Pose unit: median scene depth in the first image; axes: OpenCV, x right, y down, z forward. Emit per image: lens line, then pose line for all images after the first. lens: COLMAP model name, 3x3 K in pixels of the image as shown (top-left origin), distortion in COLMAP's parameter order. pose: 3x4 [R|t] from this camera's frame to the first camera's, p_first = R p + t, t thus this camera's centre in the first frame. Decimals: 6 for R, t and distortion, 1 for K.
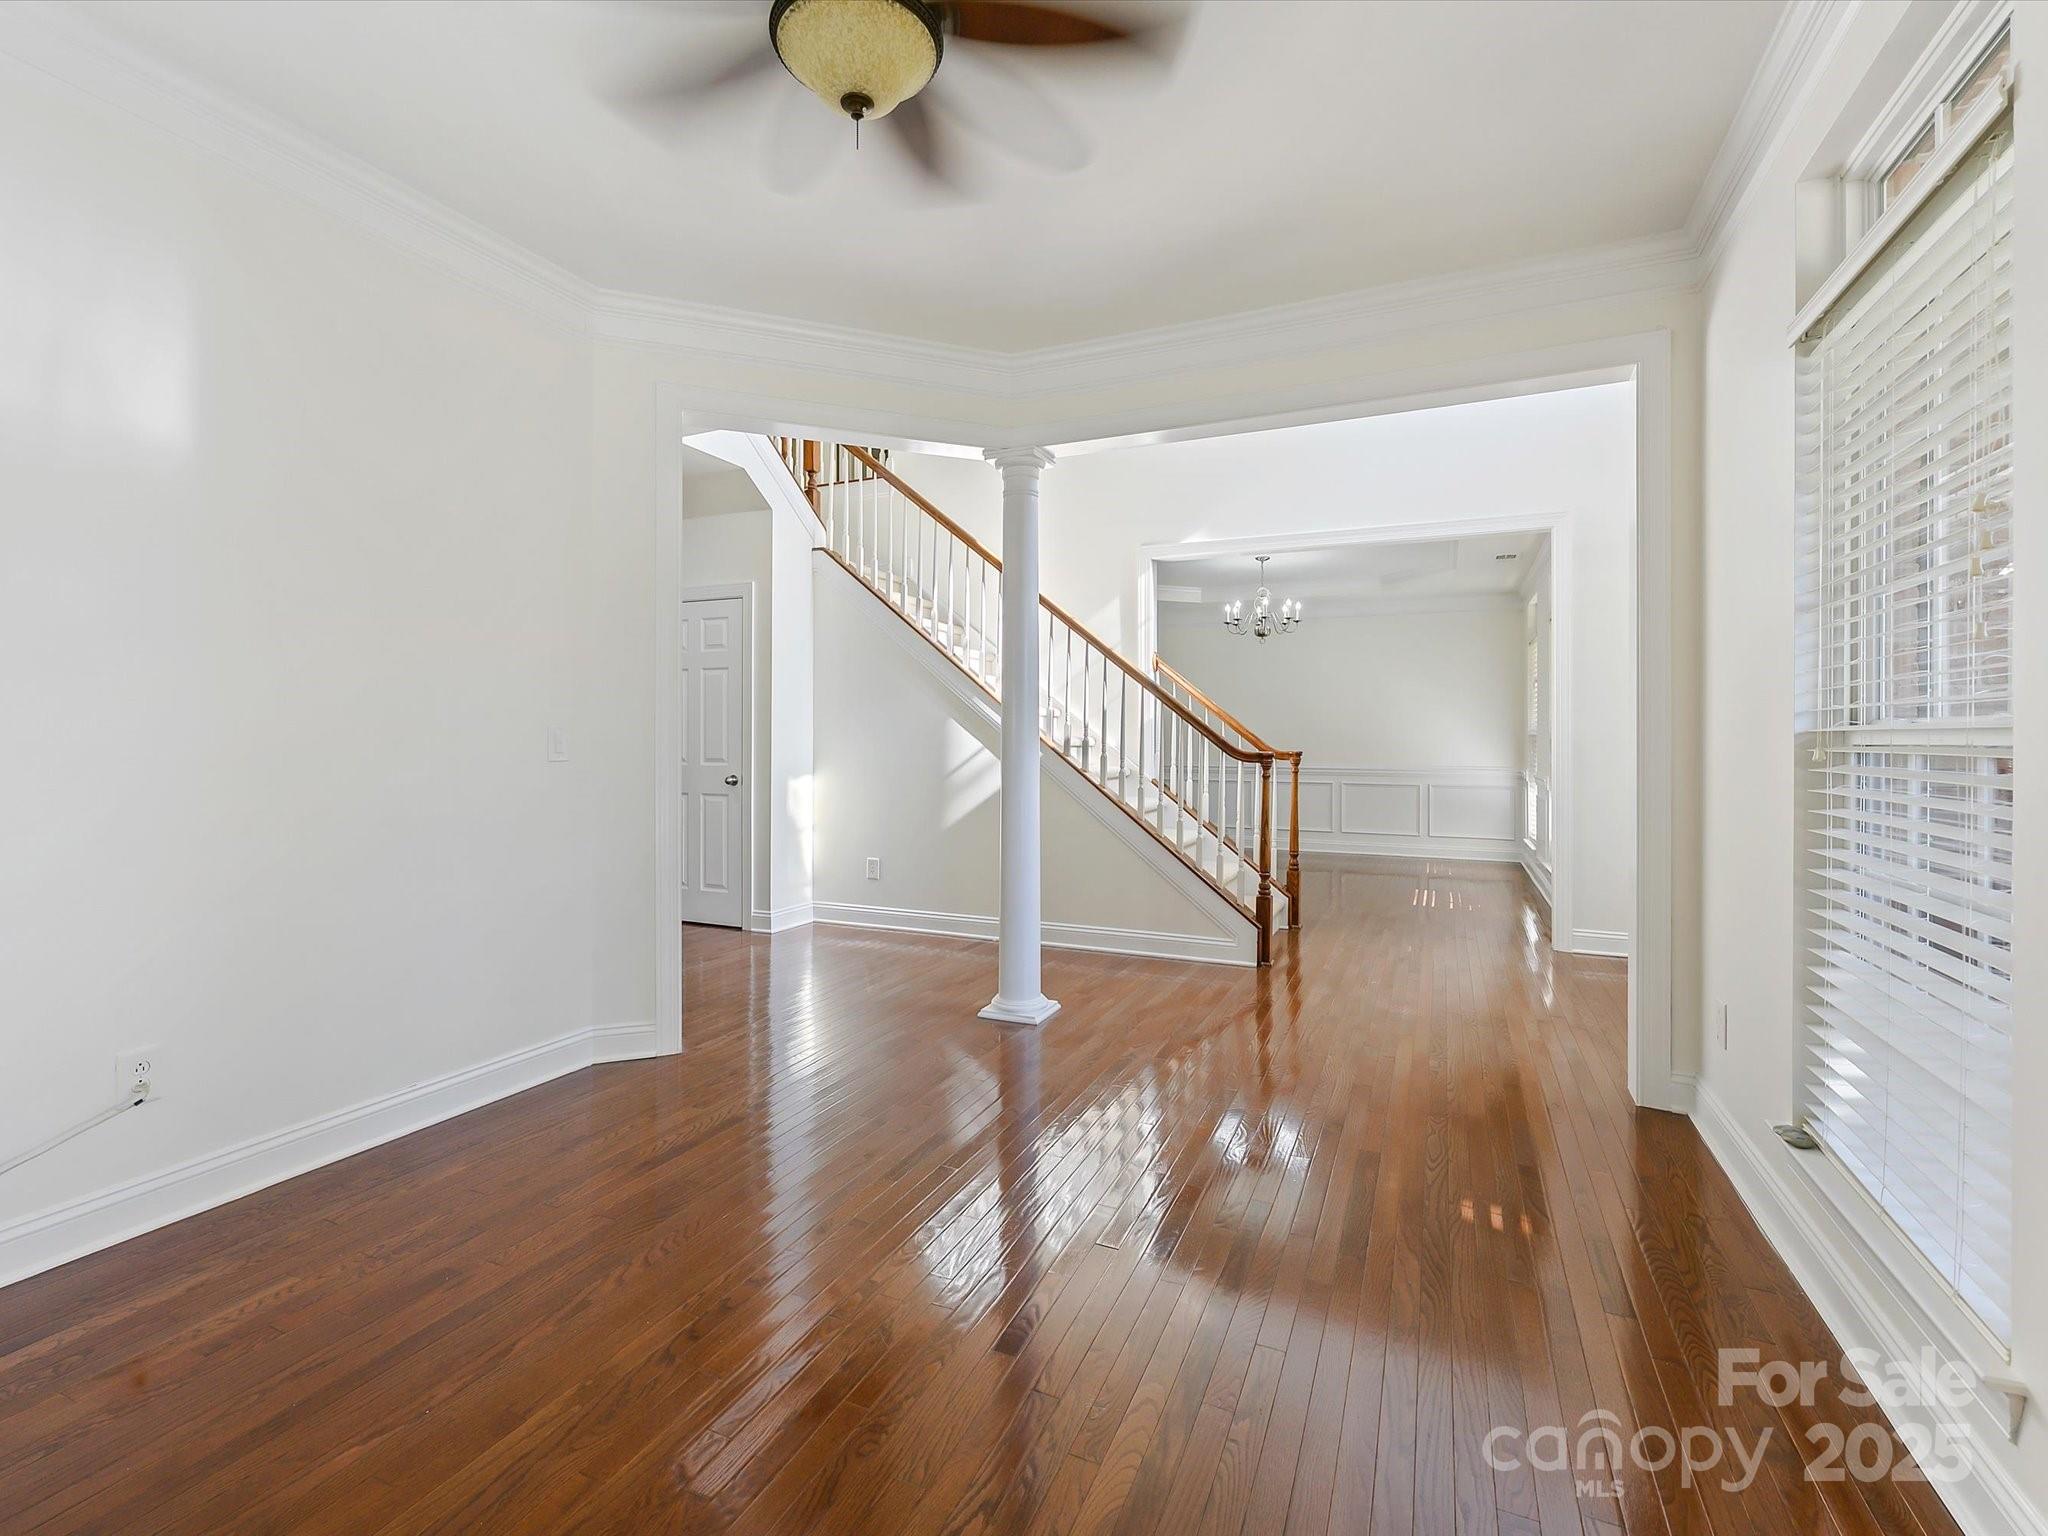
lens RADIAL K [[923.5, 0, 1021.7], [0, 923.5, 763.0], [0, 0, 1]] dist [0.000353, -0.000313]
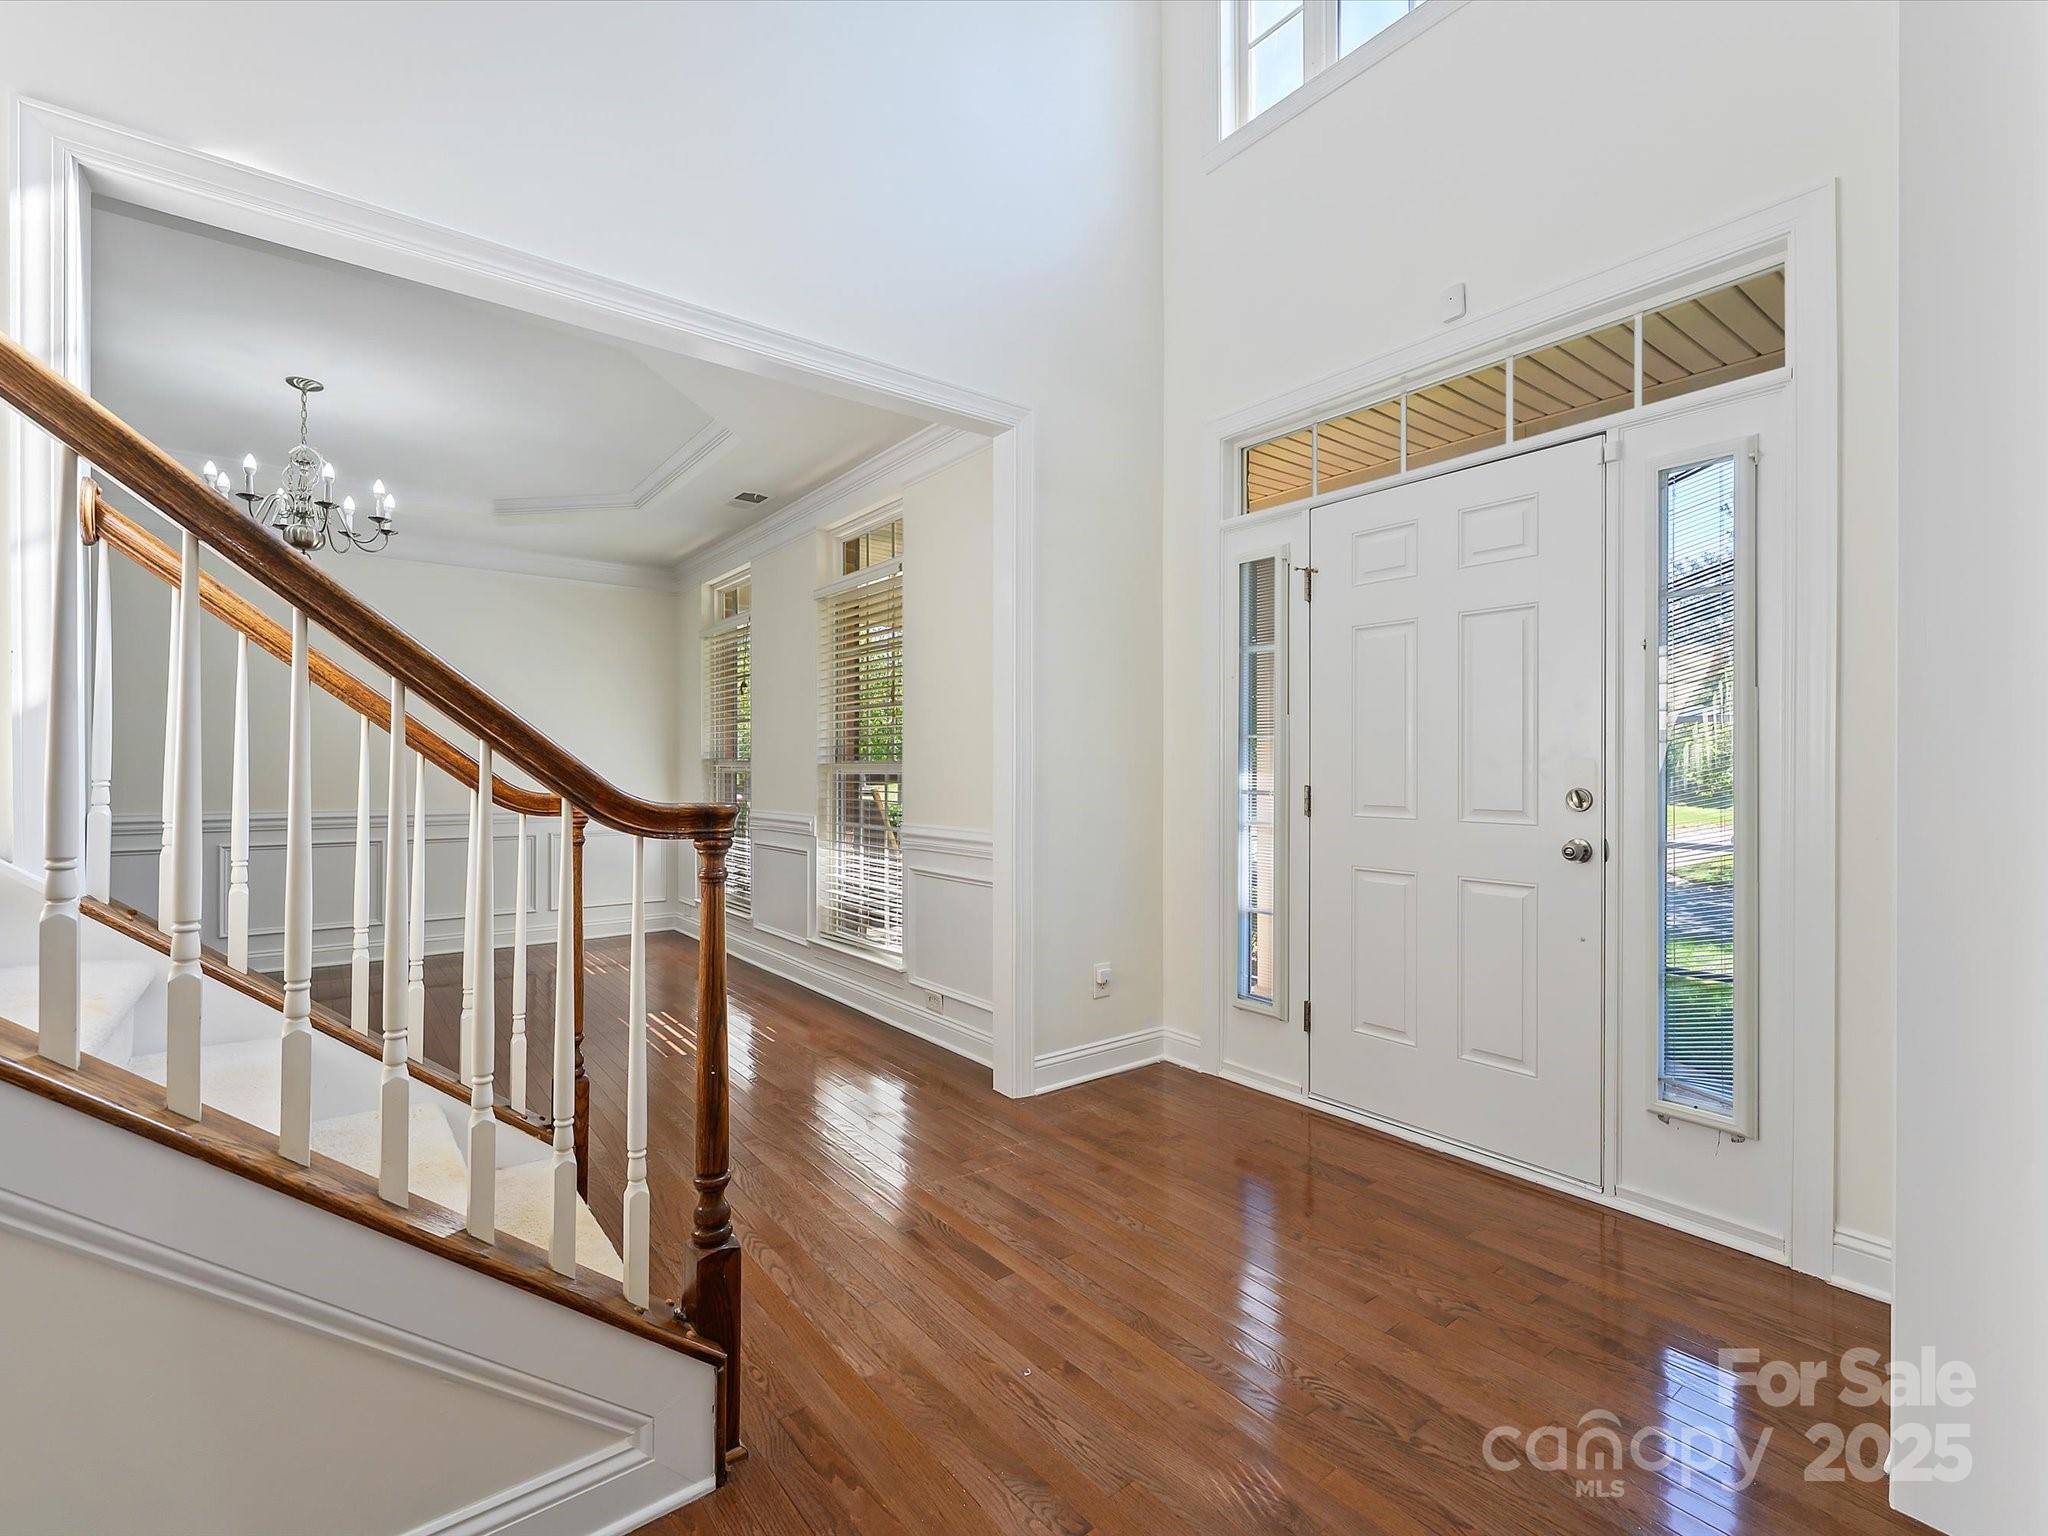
lens RADIAL K [[923.5, 0, 1021.7], [0, 923.5, 763.0], [0, 0, 1]] dist [0.000353, -0.000313]
pose [[0.468739, 0.005162, 0.883322, 0.013926], [0.020092, 0.999662, -0.016503, -0.010410], [-0.883108, 0.025484, 0.468477, 0.412930]]
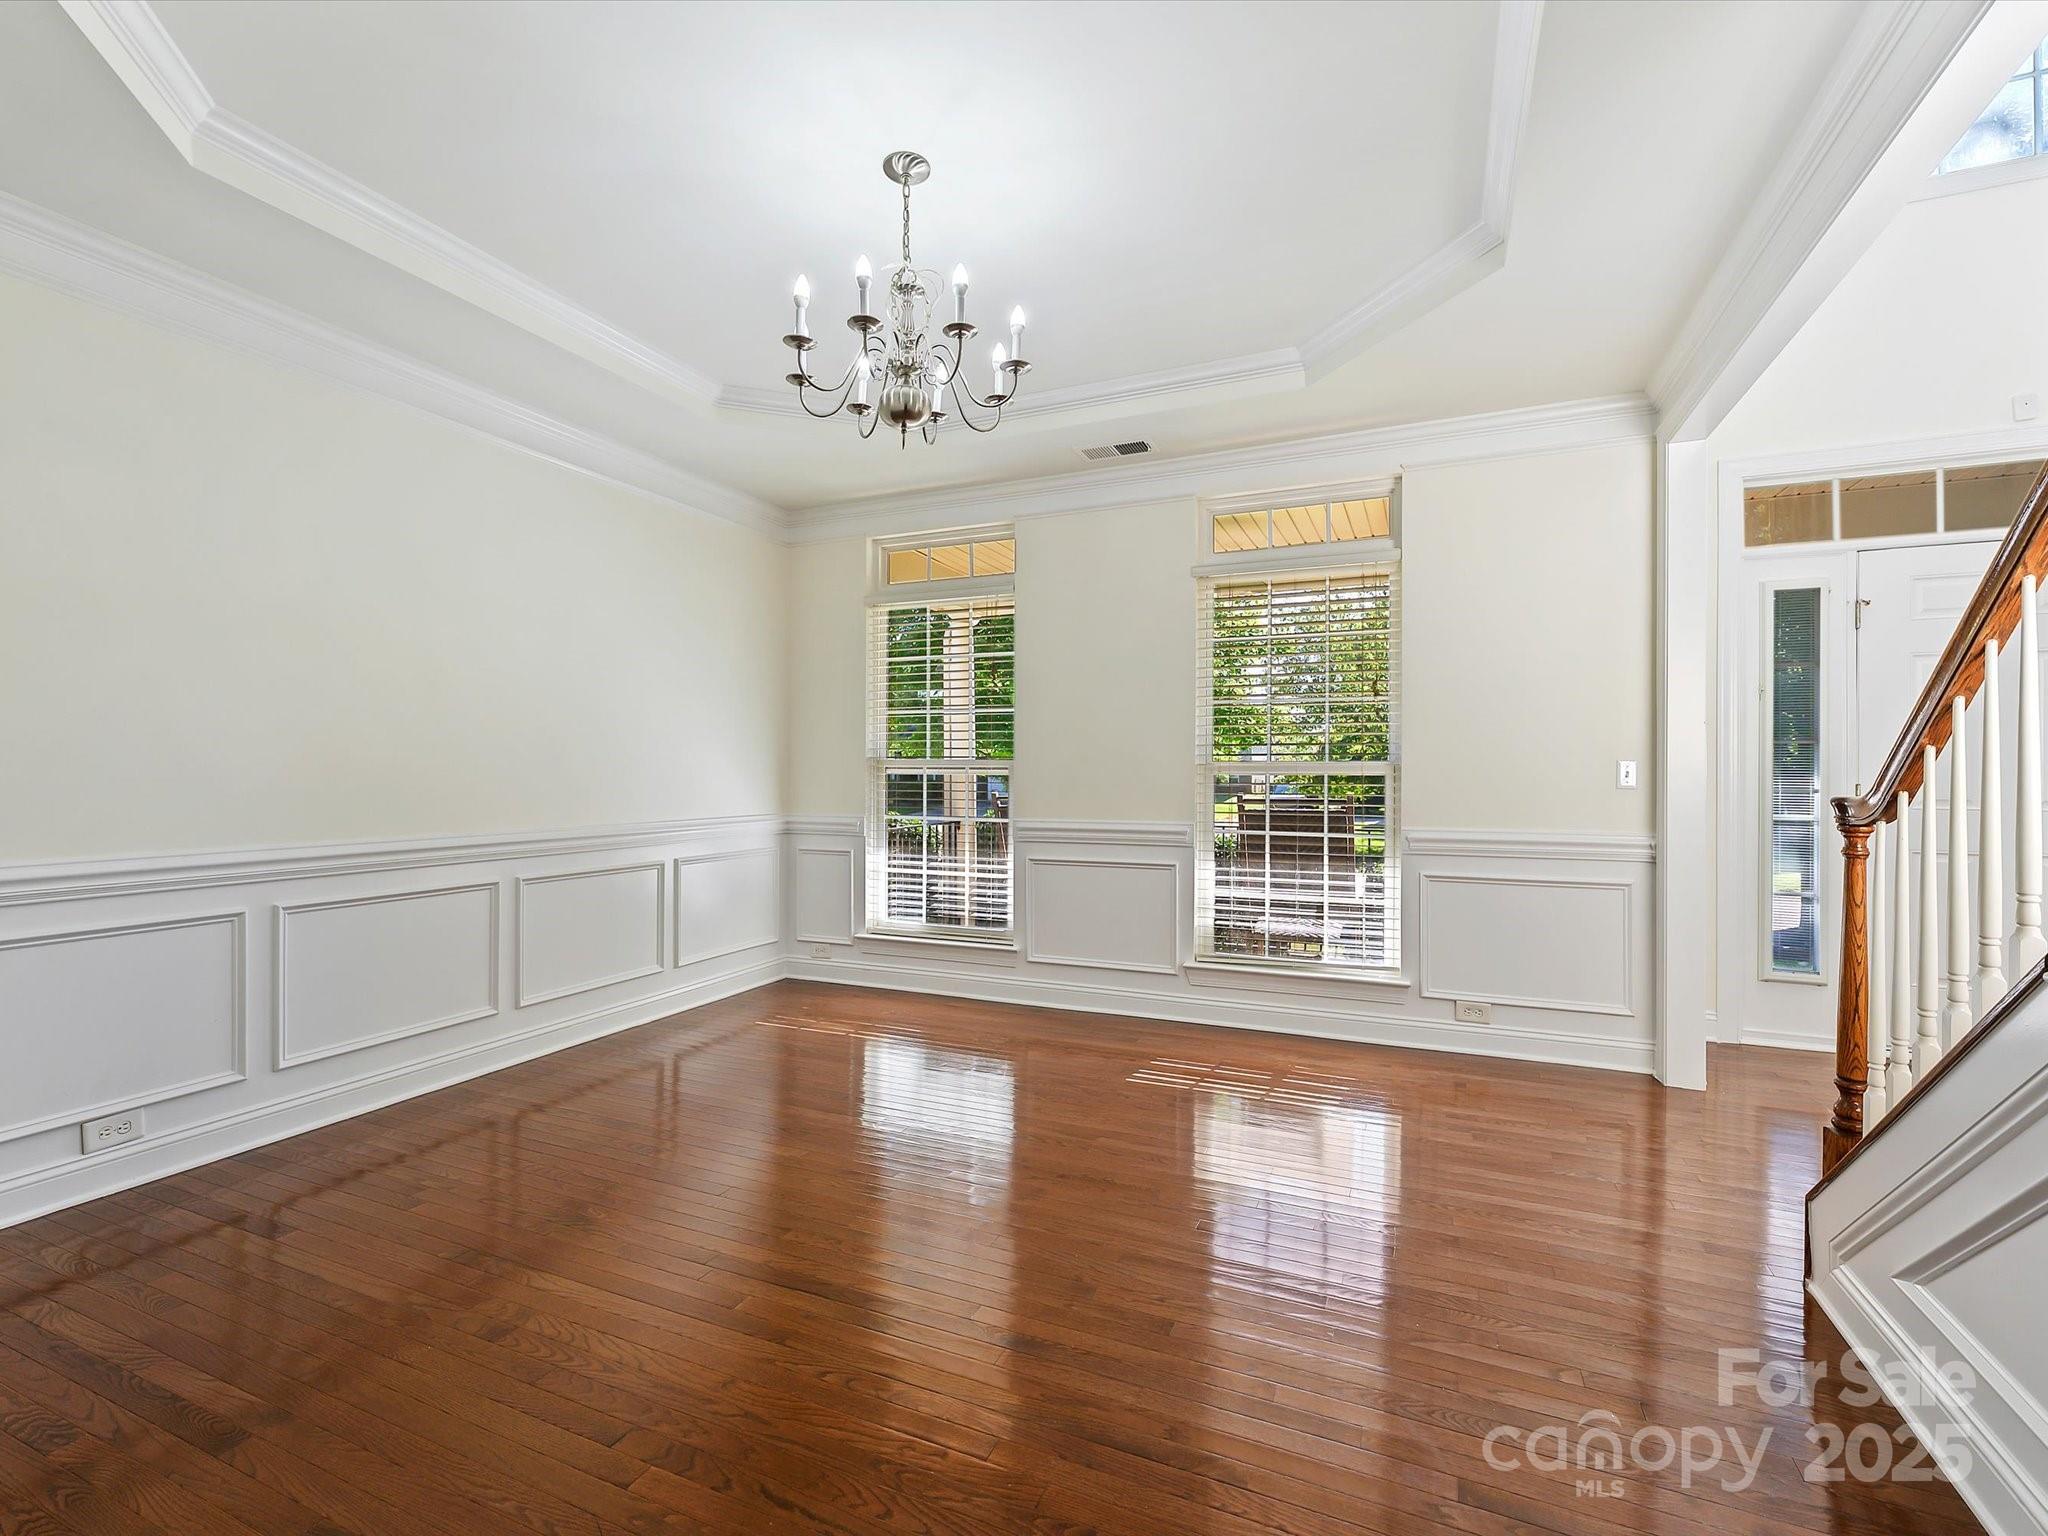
lens RADIAL K [[923.5, 0, 1021.7], [0, 923.5, 763.0], [0, 0, 1]] dist [0.000353, -0.000313]
pose [[-0.012853, 0.012903, 0.999834, -0.039388], [0.020869, 0.999702, -0.012633, -0.017513], [-0.999700, 0.020704, -0.013119, 0.876901]]
